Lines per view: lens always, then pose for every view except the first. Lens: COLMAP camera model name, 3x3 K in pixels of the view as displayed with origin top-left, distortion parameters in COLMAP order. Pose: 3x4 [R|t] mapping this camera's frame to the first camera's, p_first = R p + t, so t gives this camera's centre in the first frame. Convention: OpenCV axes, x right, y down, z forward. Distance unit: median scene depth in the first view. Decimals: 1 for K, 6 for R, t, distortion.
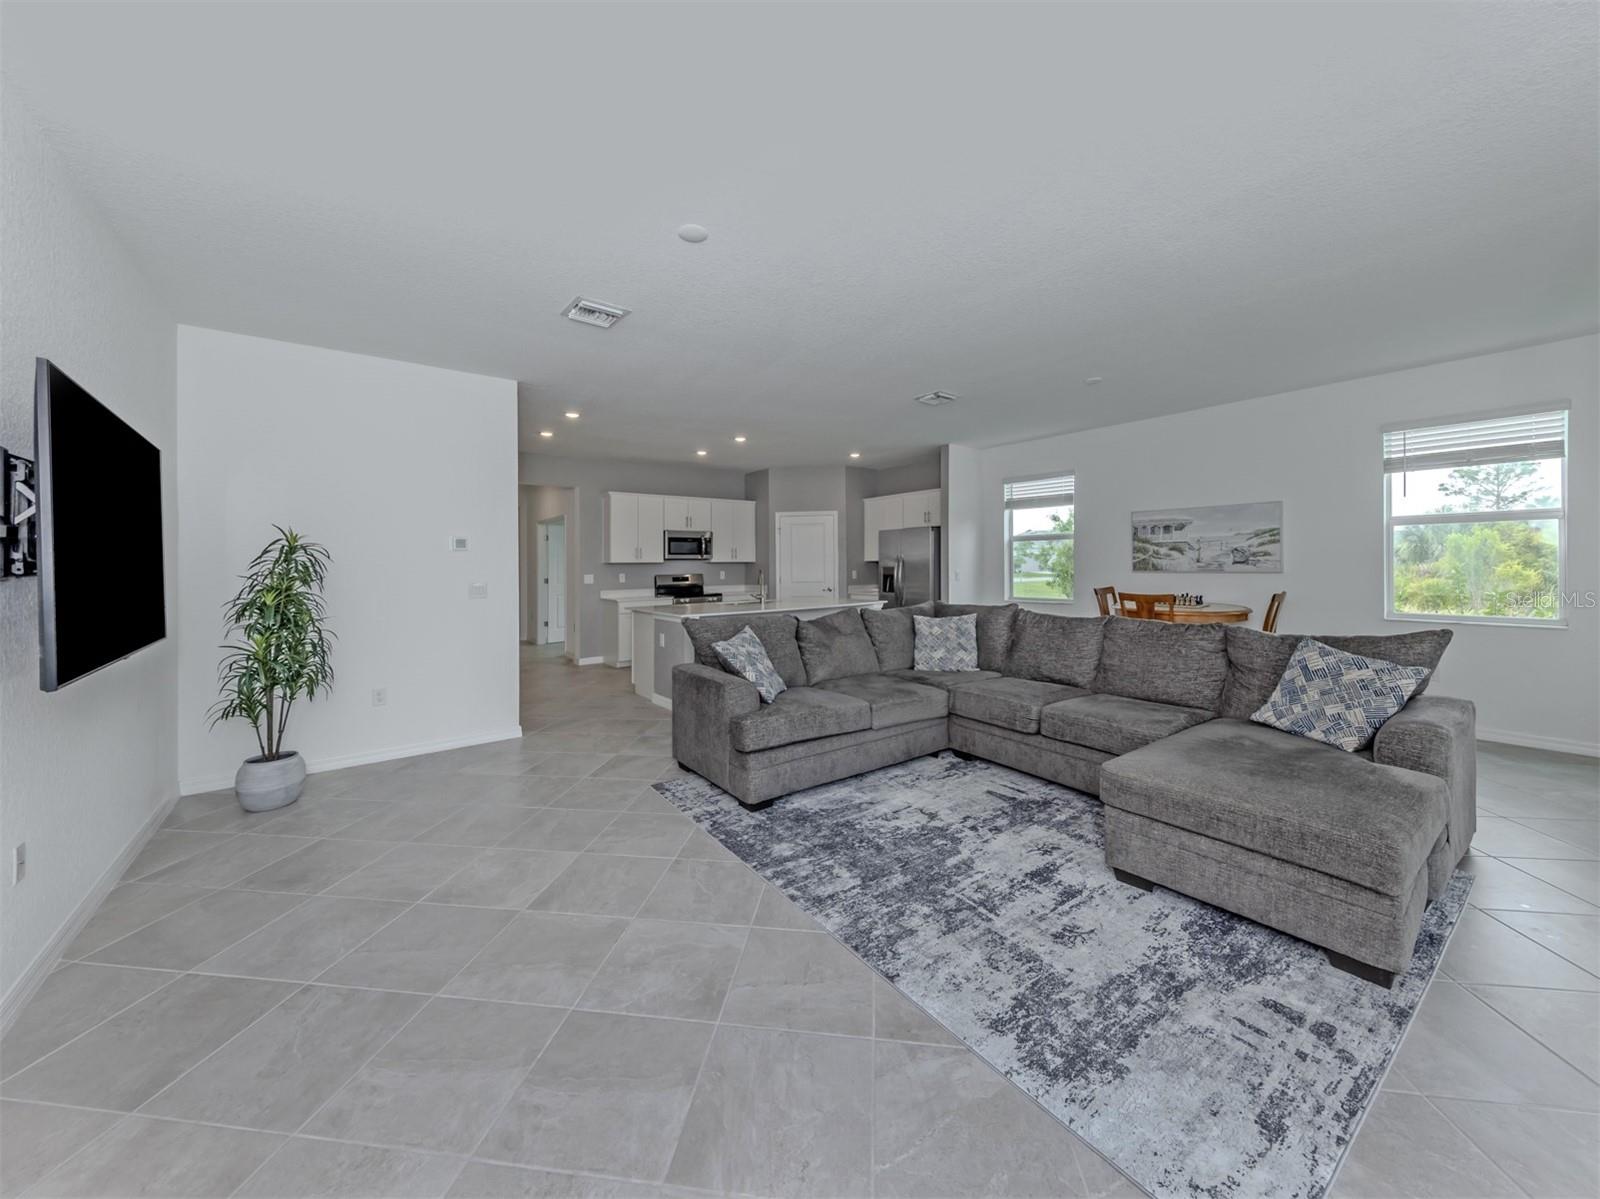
lens RADIAL K [[587.5, 0, 798.0], [0, 587.5, 575.2], [0, 0, 1]] dist [0.005975, -0.001439]
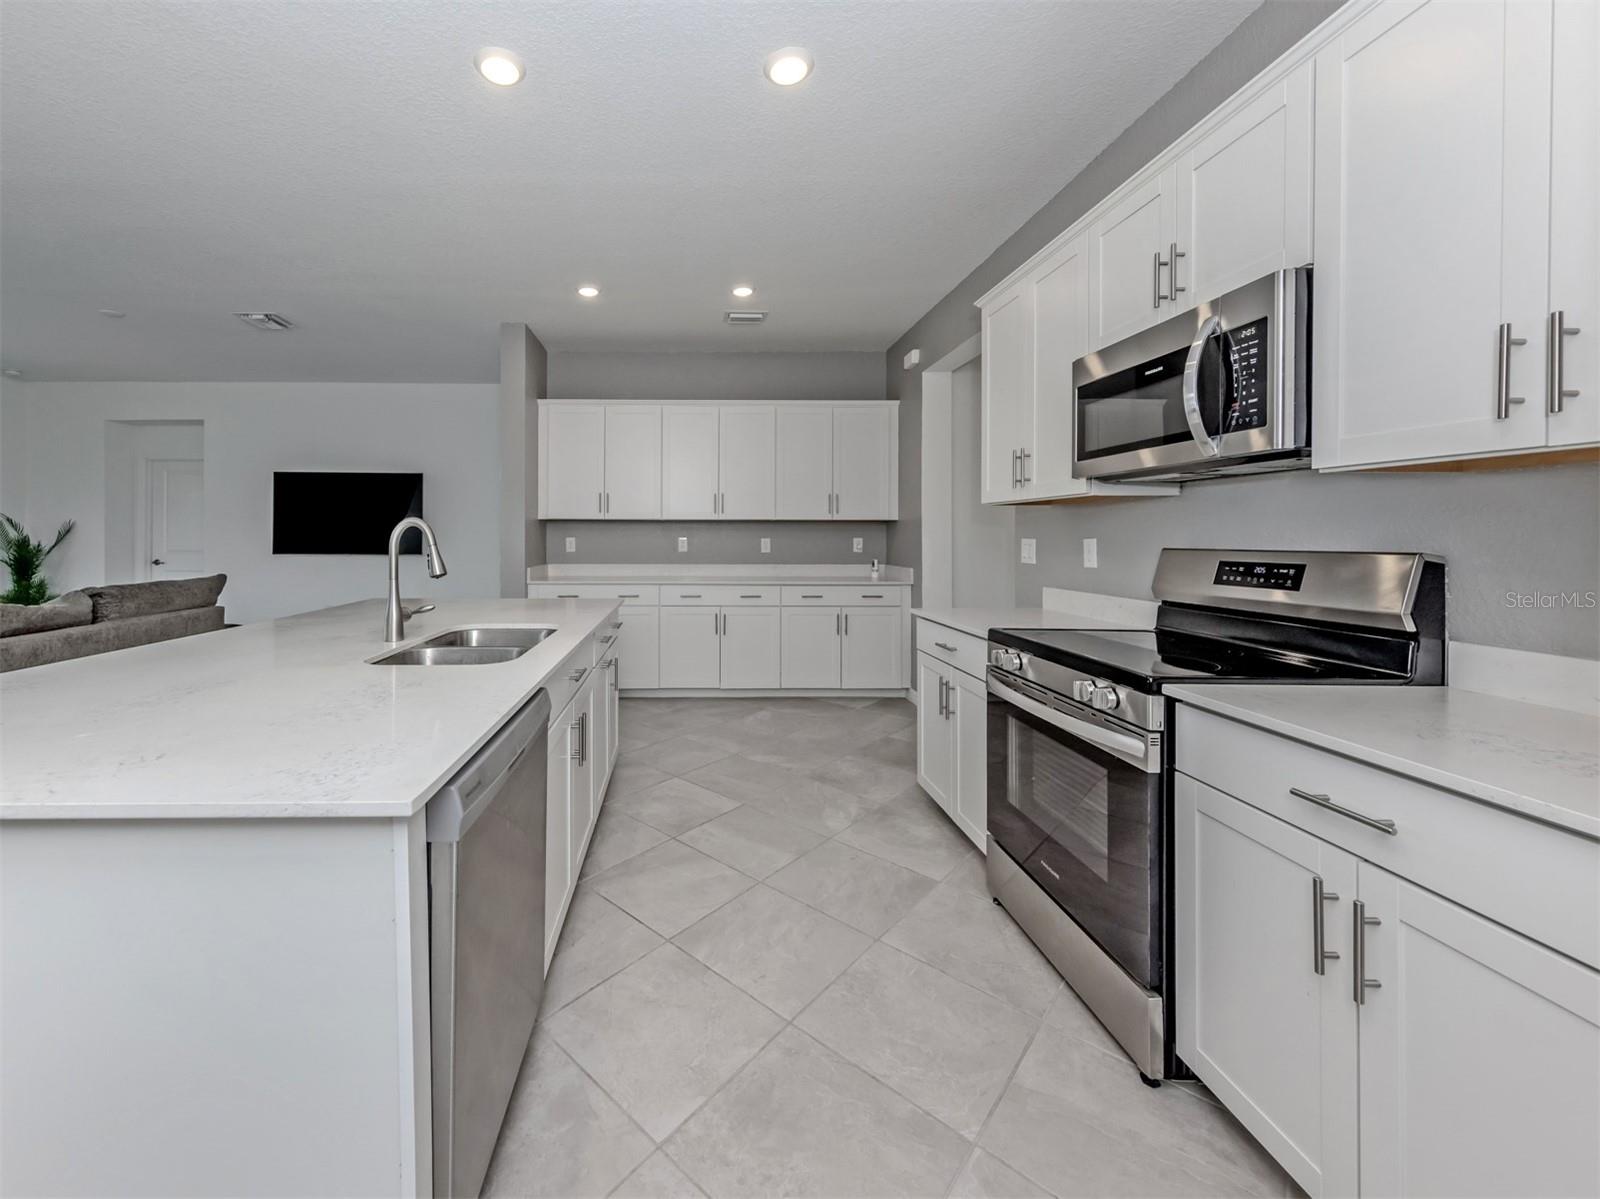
lens RADIAL K [[625.6, 0, 688.9], [0, 625.6, 535.6], [0, 0, 1]] dist [0.007906, -0.000658]
pose [[-0.613994, 0.011861, -0.789222, 0.160468], [-0.008157, 0.999738, 0.021370, -0.020010], [0.789269, 0.019558, -0.613736, 2.253917]]
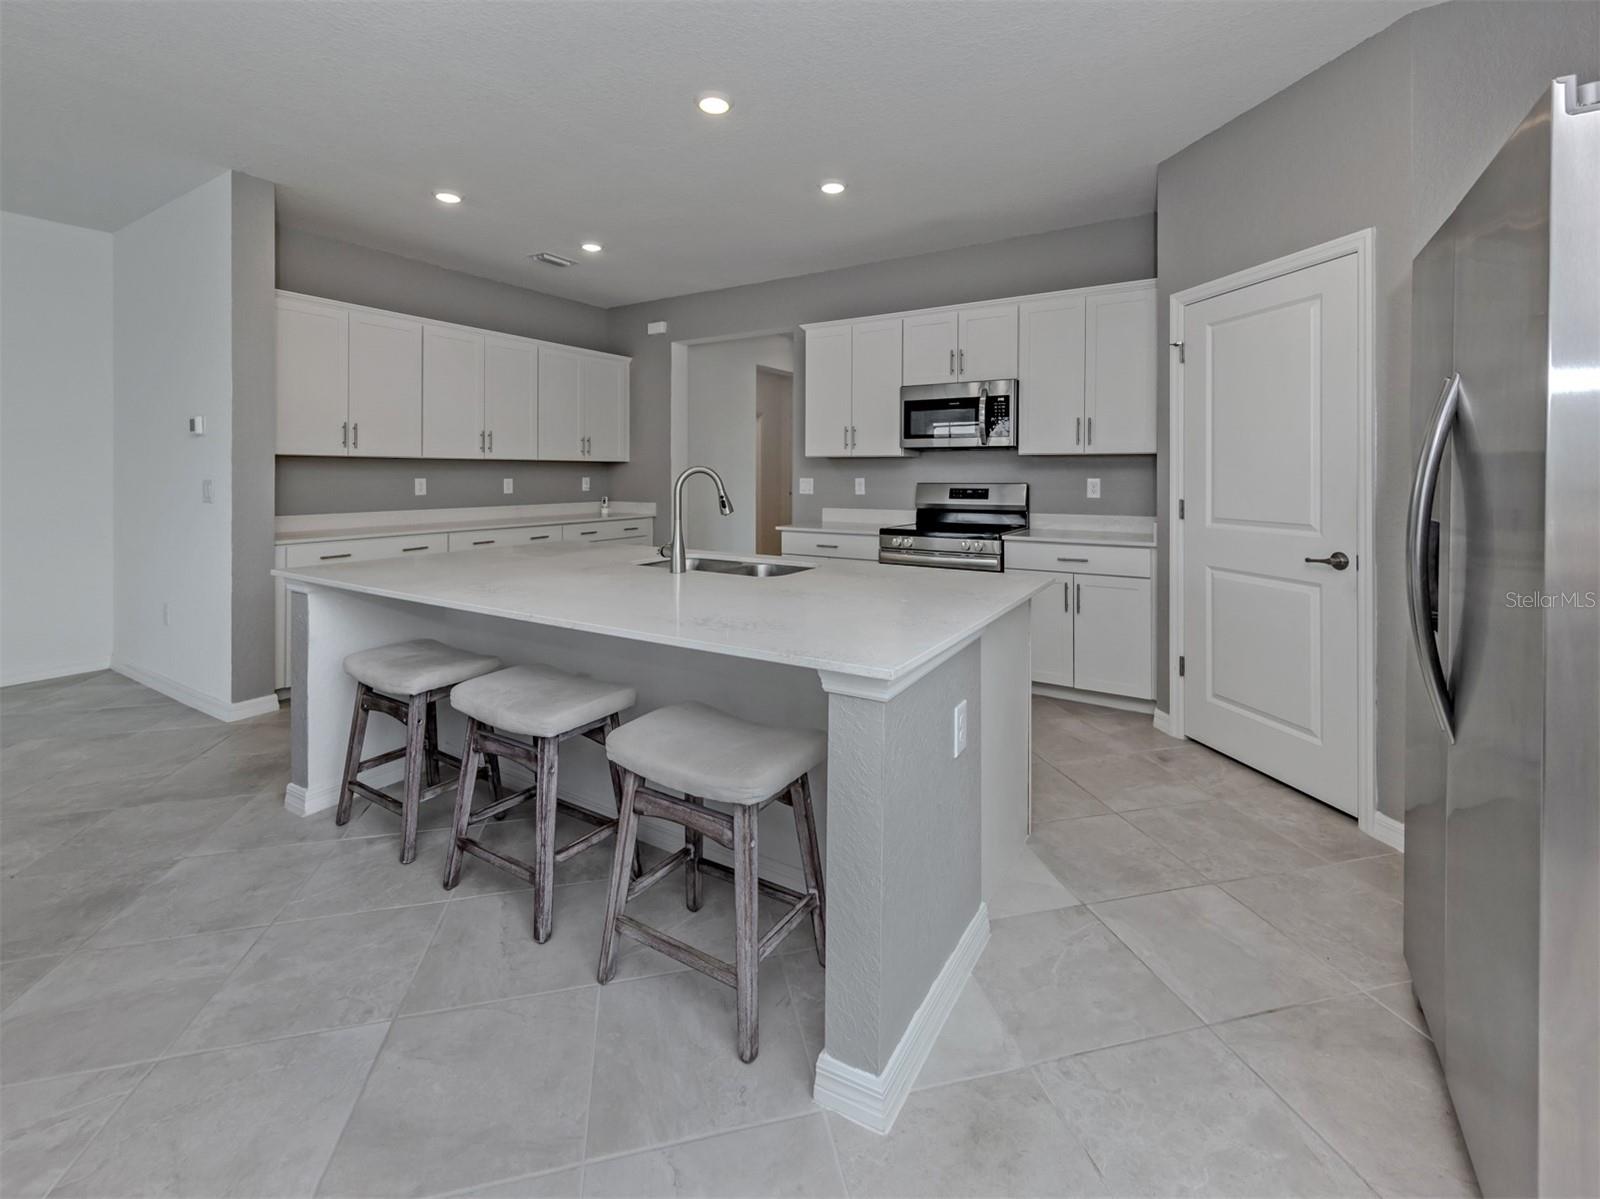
lens RADIAL K [[700.3, 0, 818.2], [0, 700.3, 474.9], [0, 0, 1]] dist [0.006238, 0.000880]
pose [[0.353538, 0.013829, -0.935318, 0.585123], [-0.023643, 0.999703, 0.005844, -0.018289], [0.935121, 0.020047, 0.353760, 1.624780]]
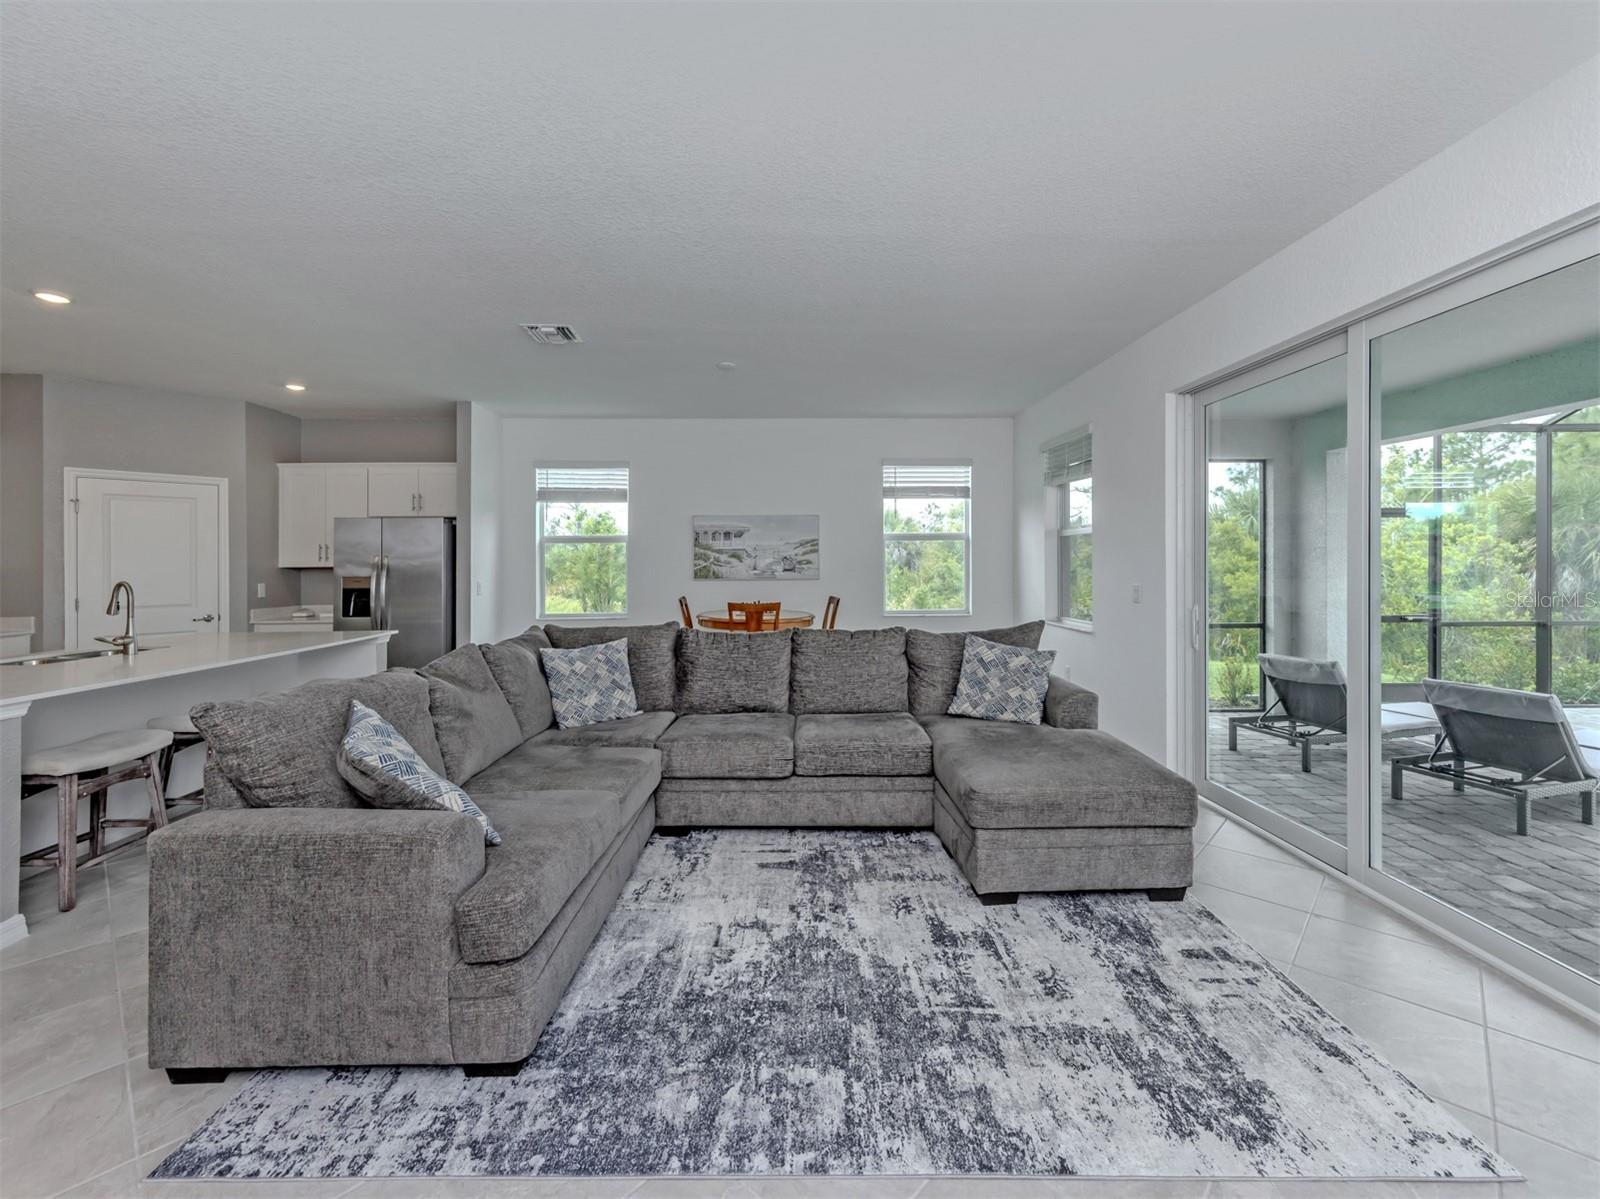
lens RADIAL K [[679.4, 0, 804.5], [0, 679.4, 571.0], [0, 0, 1]] dist [0.009371, -0.001836]
pose [[0.581563, -0.000030, 0.813502, -0.337503], [0.016470, 0.999795, -0.011737, -0.007800], [-0.813335, 0.020224, 0.581444, 0.384489]]
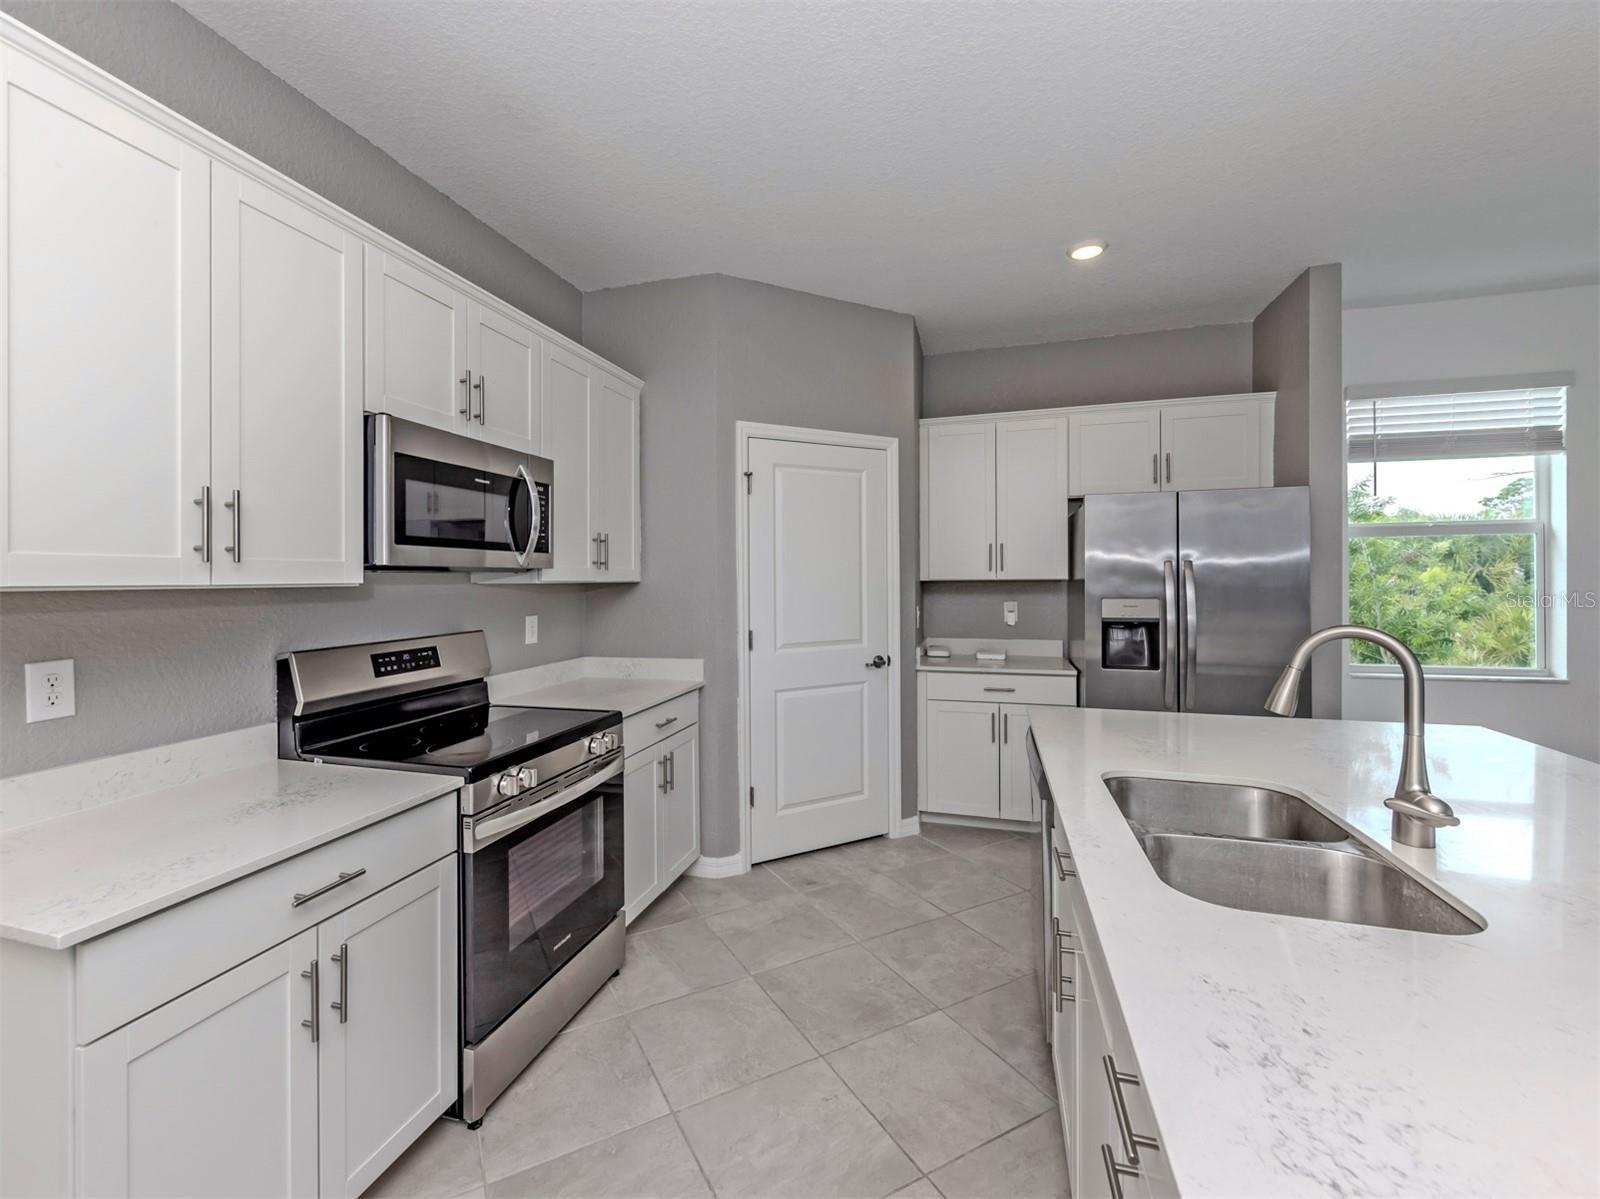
lens RADIAL K [[697.5, 0, 772.3], [0, 697.5, 575.2], [0, 0, 1]] dist [0.000285, -0.000194]
pose [[0.815198, 0.005653, 0.579155, -0.549486], [0.010750, 0.999632, -0.024887, -0.039599], [-0.579083, 0.026514, 0.814837, 1.634567]]
